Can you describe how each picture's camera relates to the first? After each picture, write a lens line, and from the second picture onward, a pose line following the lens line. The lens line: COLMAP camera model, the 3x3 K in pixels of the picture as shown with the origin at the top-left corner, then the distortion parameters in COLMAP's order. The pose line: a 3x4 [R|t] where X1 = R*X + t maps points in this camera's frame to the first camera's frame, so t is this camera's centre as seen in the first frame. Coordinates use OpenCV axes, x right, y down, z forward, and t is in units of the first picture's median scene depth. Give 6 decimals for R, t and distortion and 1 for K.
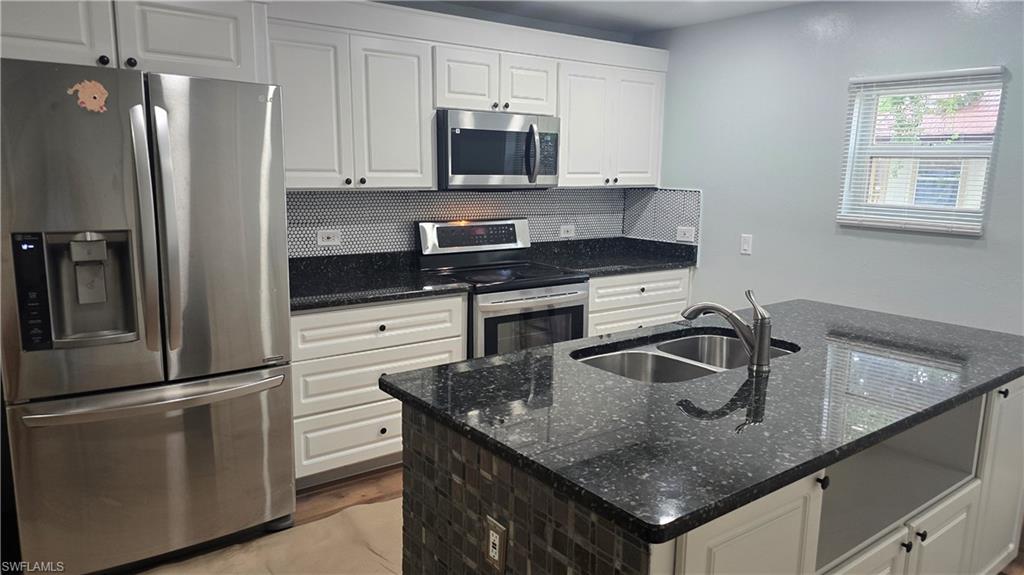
lens RADIAL K [[686.3, 0, 510.6], [0, 686.3, 288.0], [0, 0, 1]] dist [-0.004498, 0.000235]
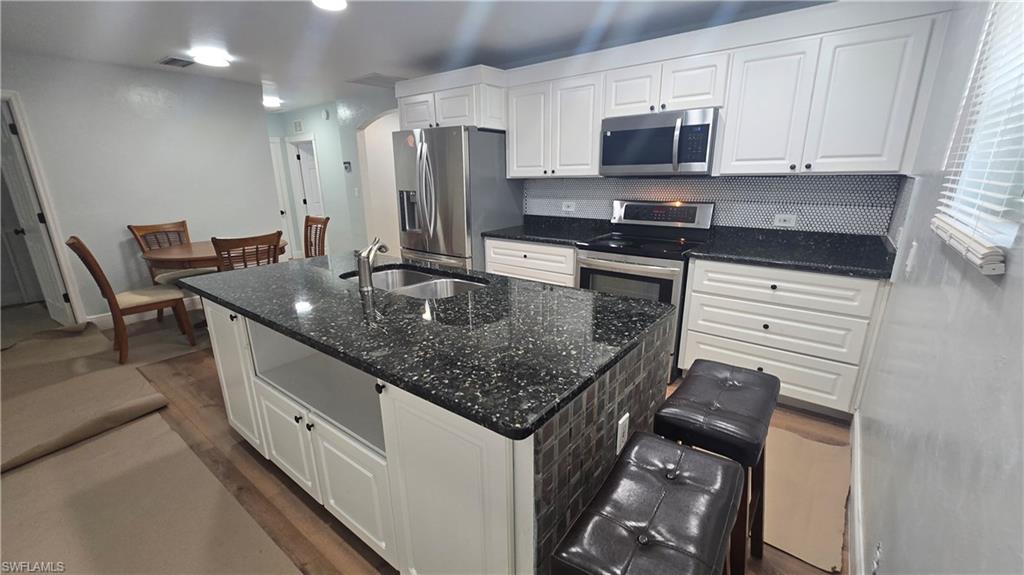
lens RADIAL K [[418.8, 0, 509.6], [0, 418.8, 290.7], [0, 0, 1]] dist [0.014964, 0.000035]
pose [[0.264362, 0.259032, -0.928986, 0.664665], [-0.133478, 0.963812, 0.230759, -0.081154], [0.955142, 0.062996, 0.289370, 0.511292]]
